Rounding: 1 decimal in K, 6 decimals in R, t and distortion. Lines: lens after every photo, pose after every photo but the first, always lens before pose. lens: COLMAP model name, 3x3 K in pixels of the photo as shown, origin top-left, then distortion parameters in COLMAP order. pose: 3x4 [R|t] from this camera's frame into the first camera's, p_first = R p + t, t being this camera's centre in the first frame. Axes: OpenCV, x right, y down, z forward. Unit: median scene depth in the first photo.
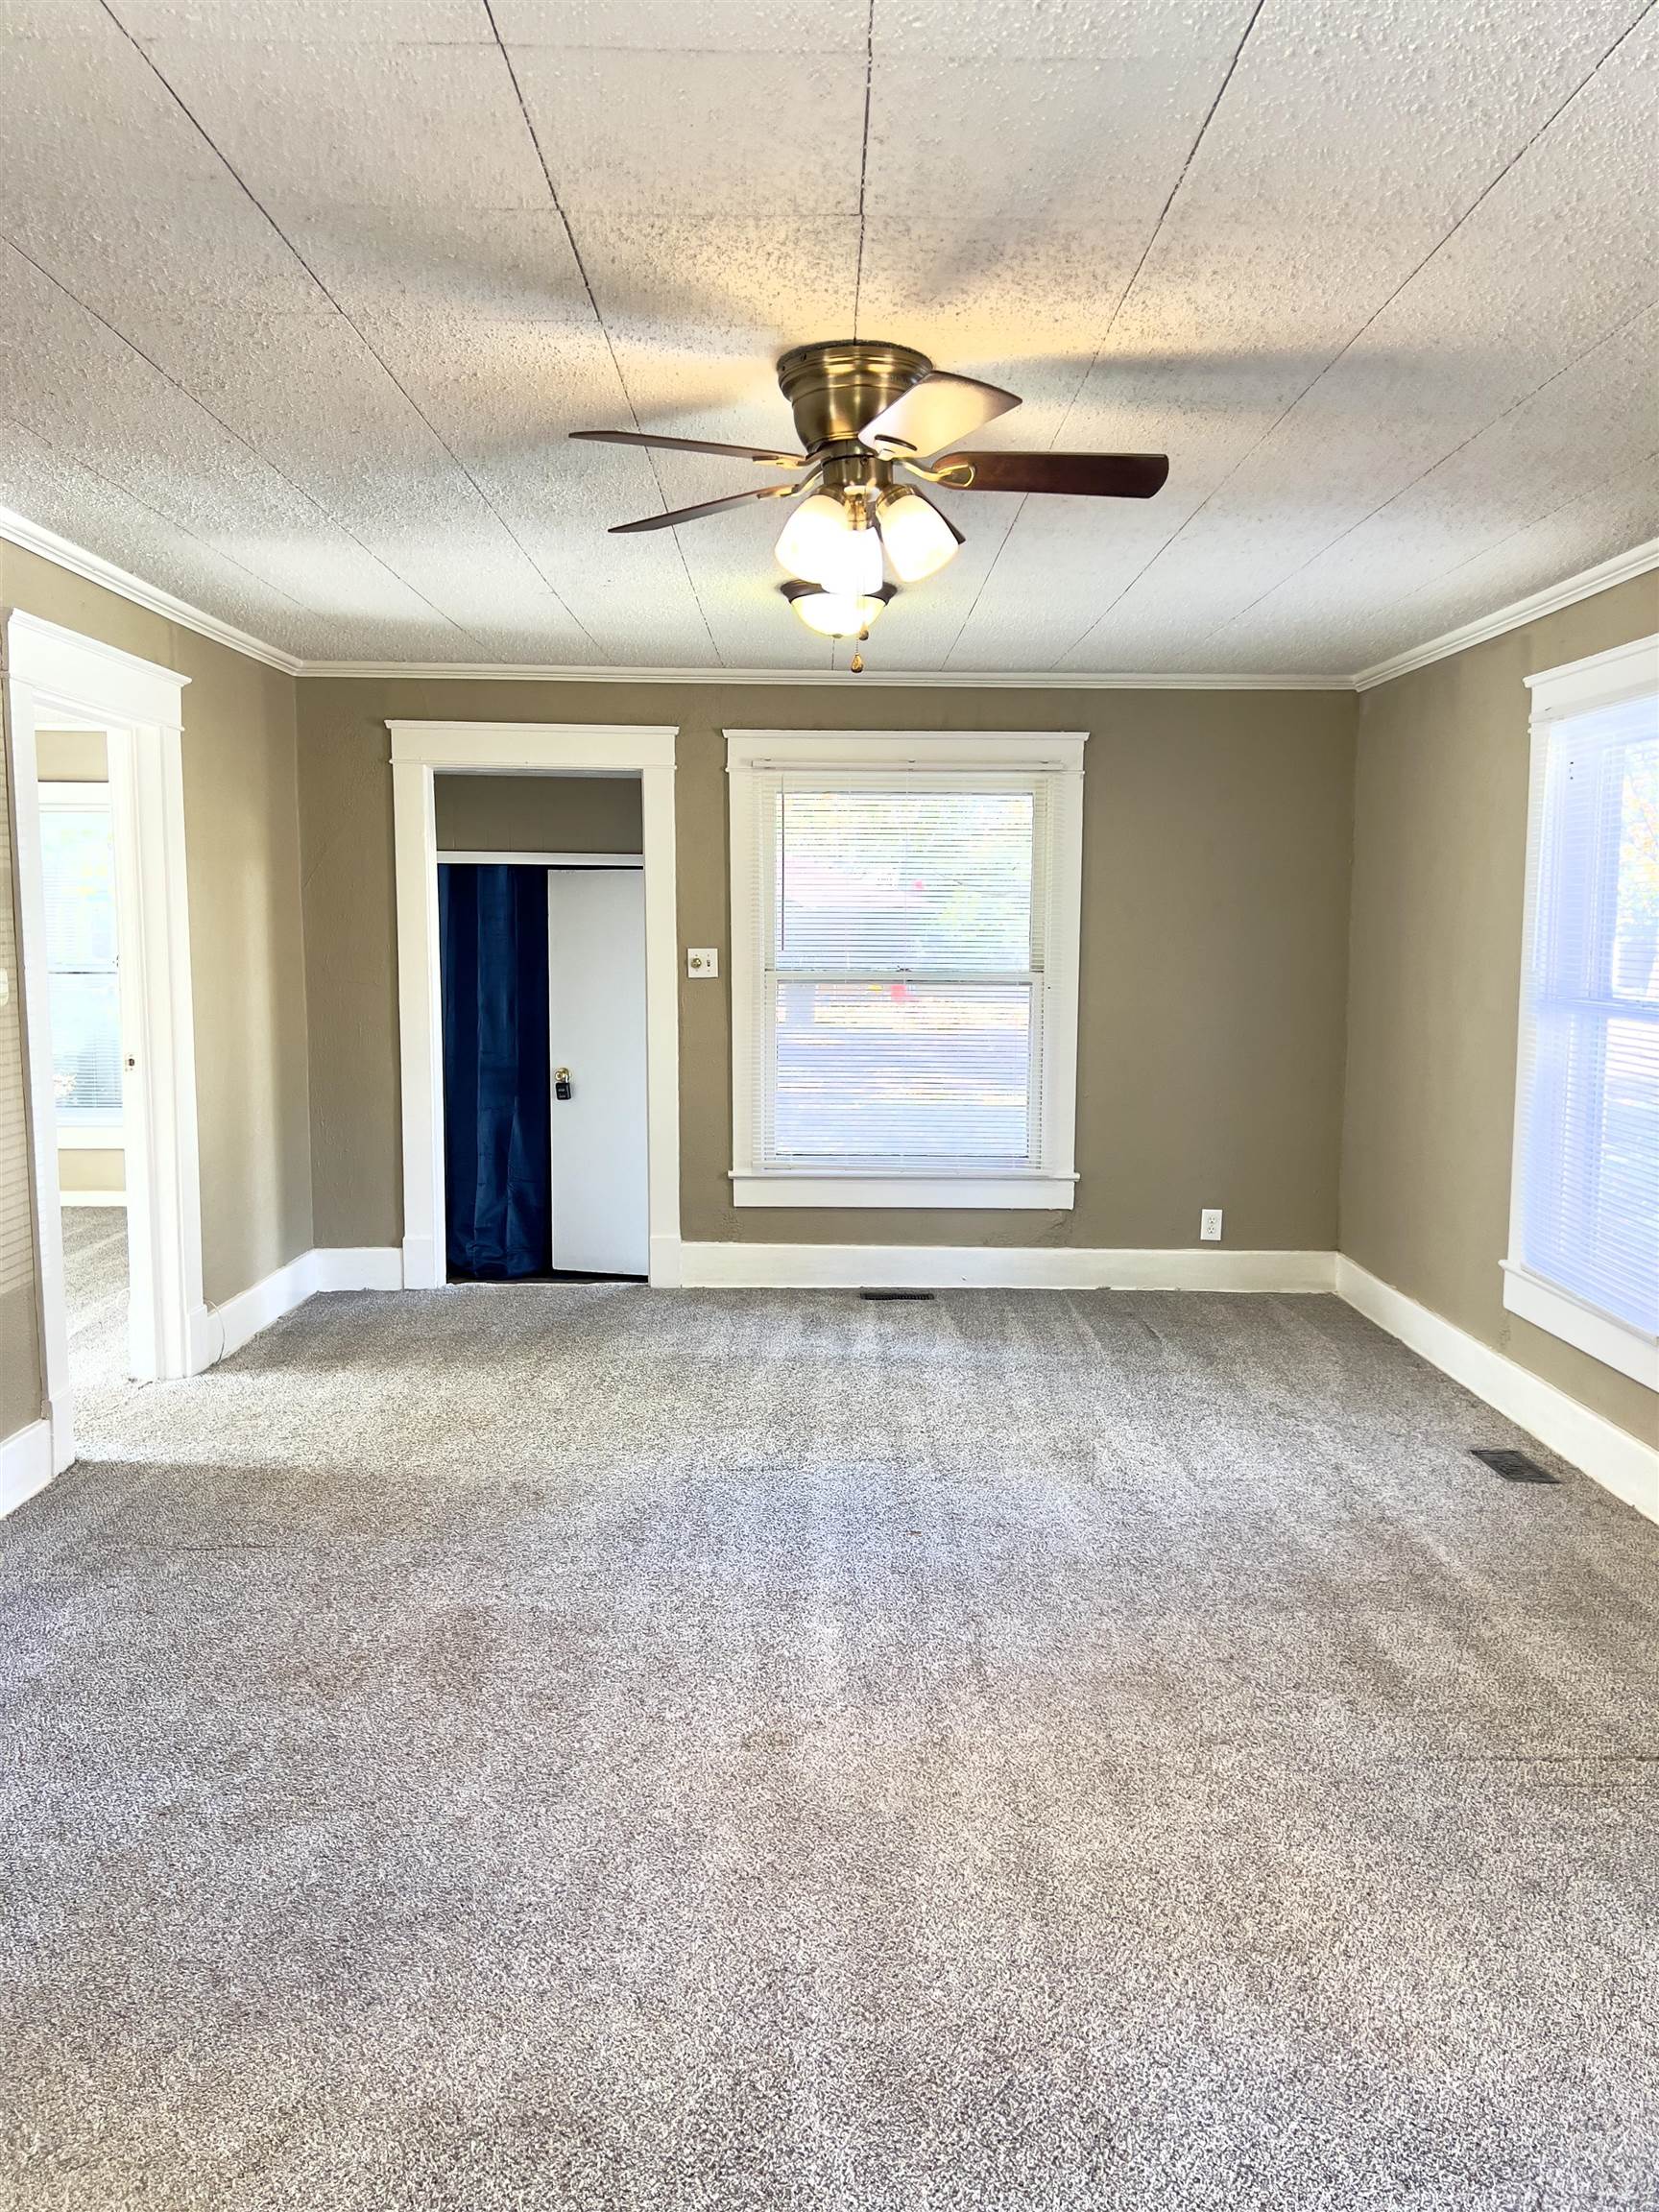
lens RADIAL K [[1666.5, 0, 833.2], [0, 1666.5, 1112.6], [0, 0, 1]] dist [0.052270, -0.017111]
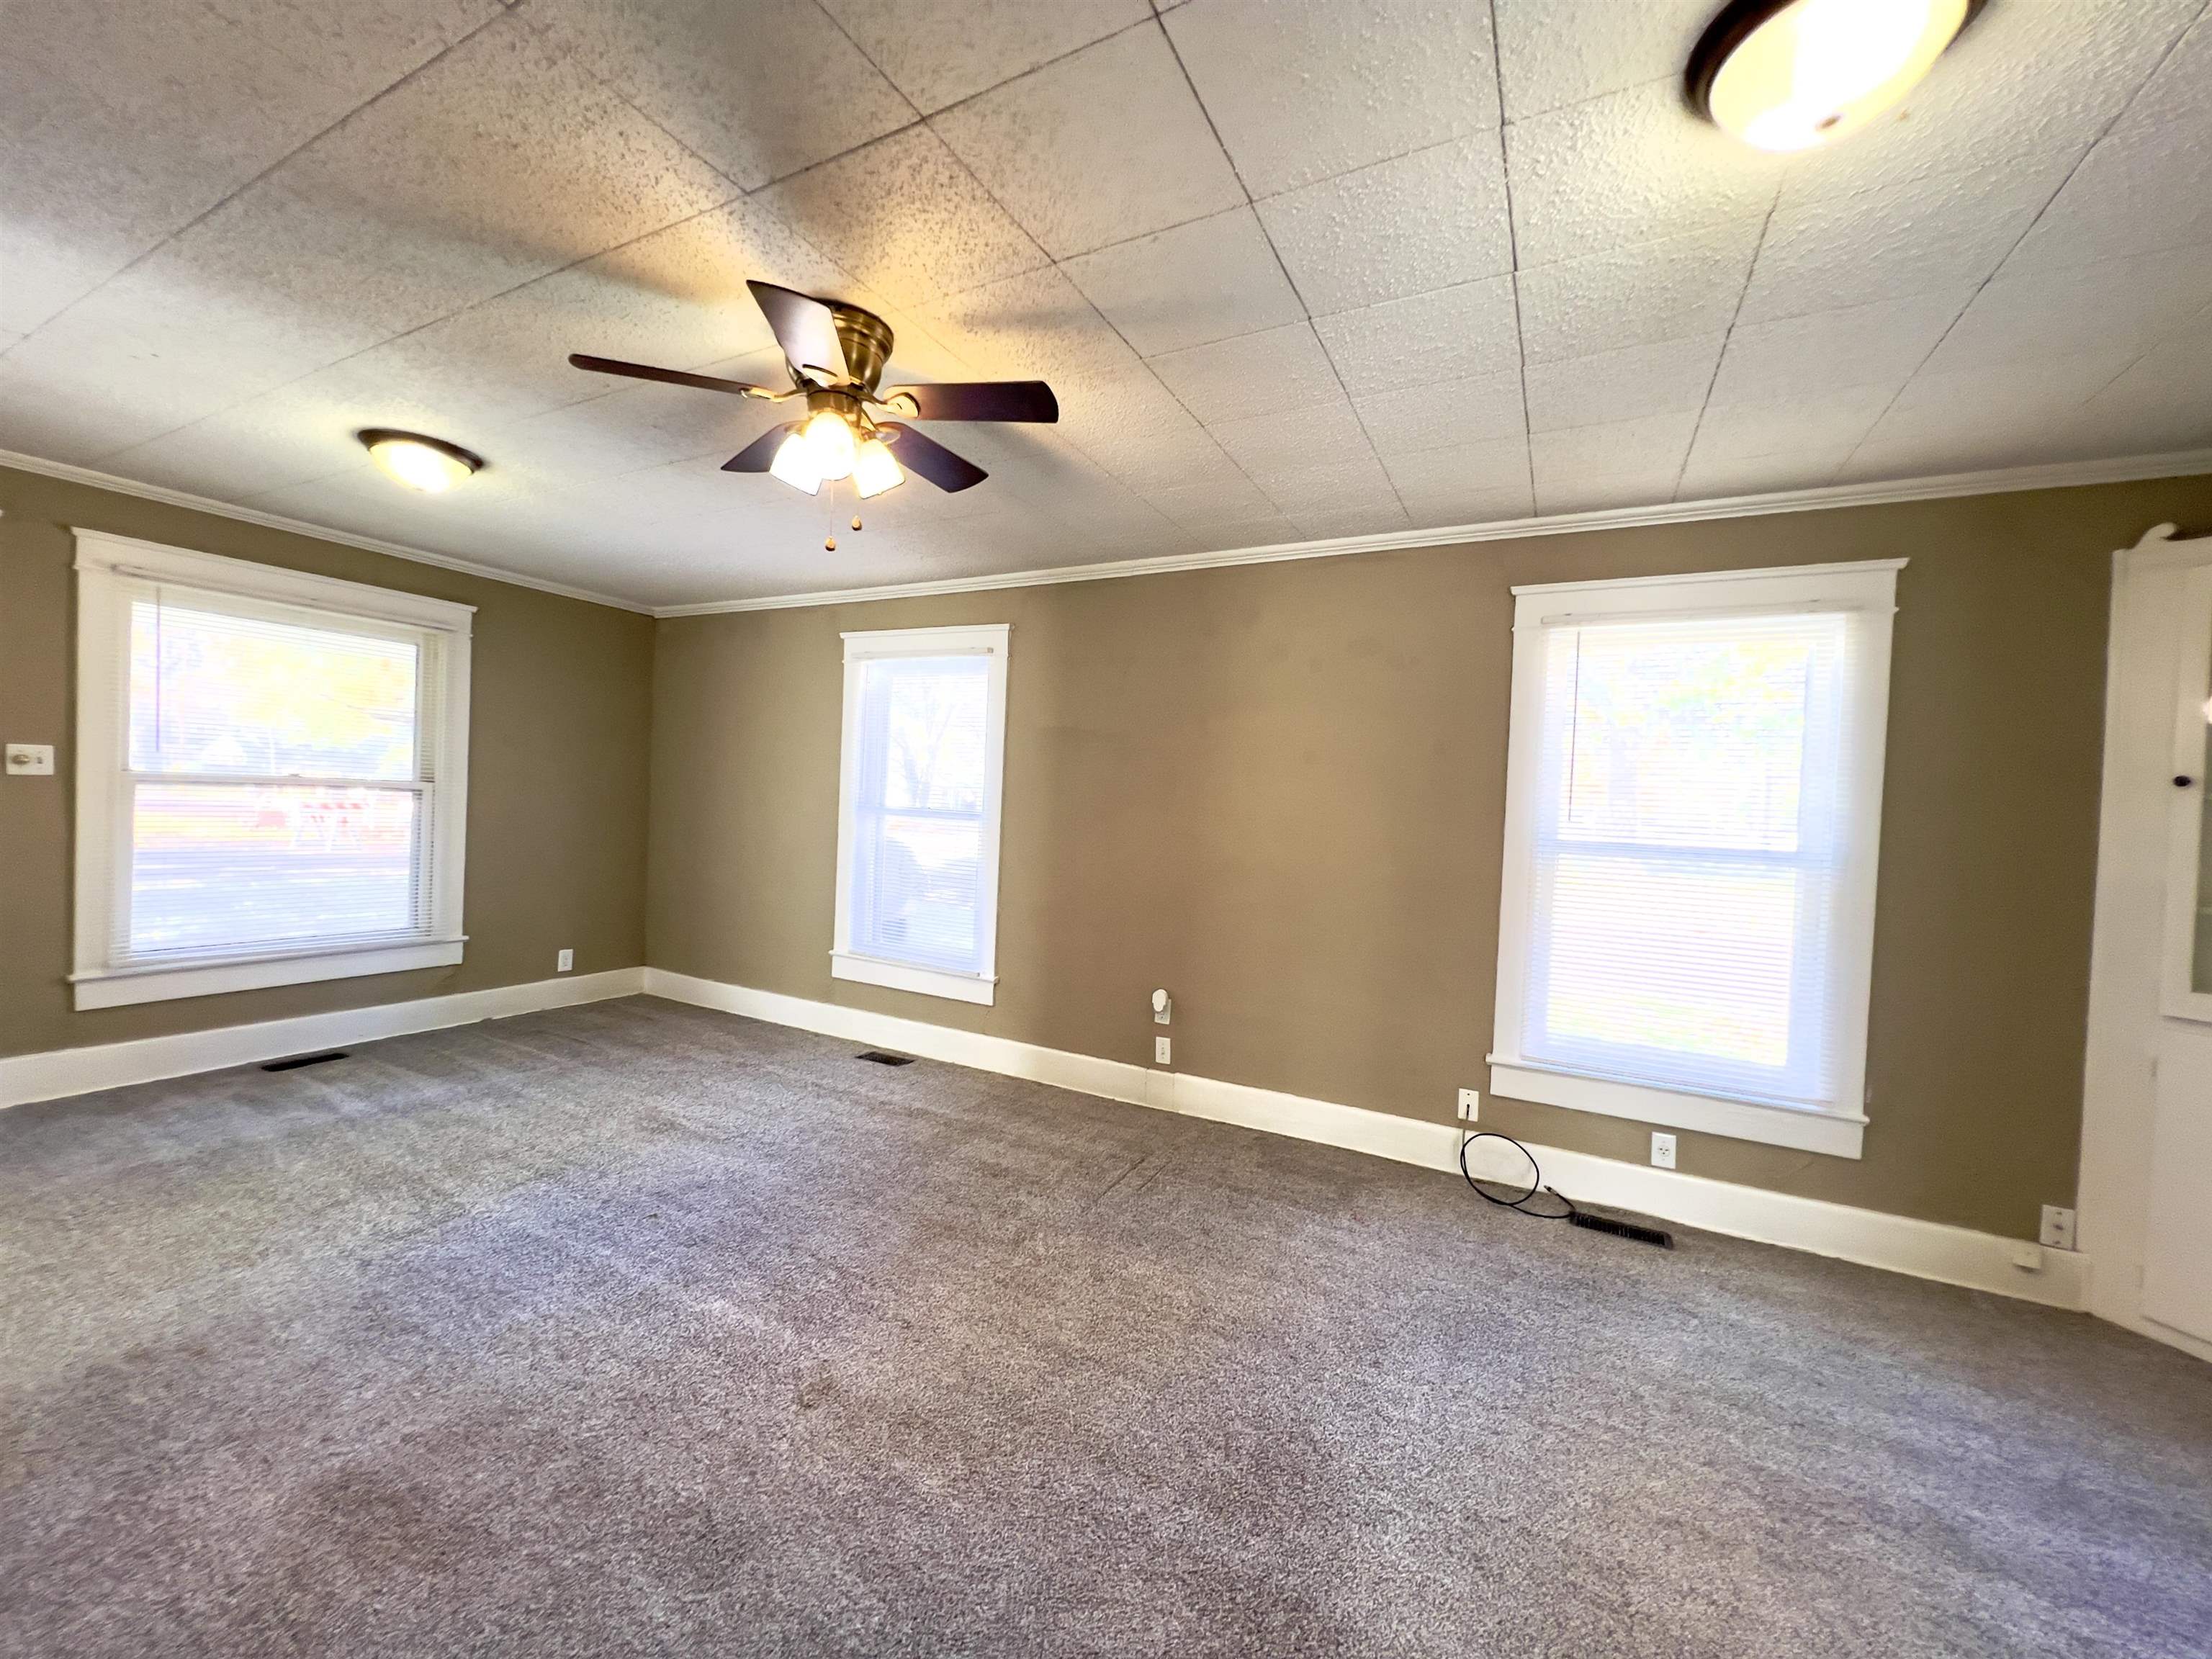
lens RADIAL K [[891.3, 0, 1094.1], [0, 891.3, 826.1], [0, 0, 1]] dist [0.004733, -0.000113]
pose [[0.480507, -0.007771, 0.876957, -0.328312], [0.055701, 0.998212, -0.021674, -0.009680], [-0.875220, 0.059262, 0.480080, 0.310393]]
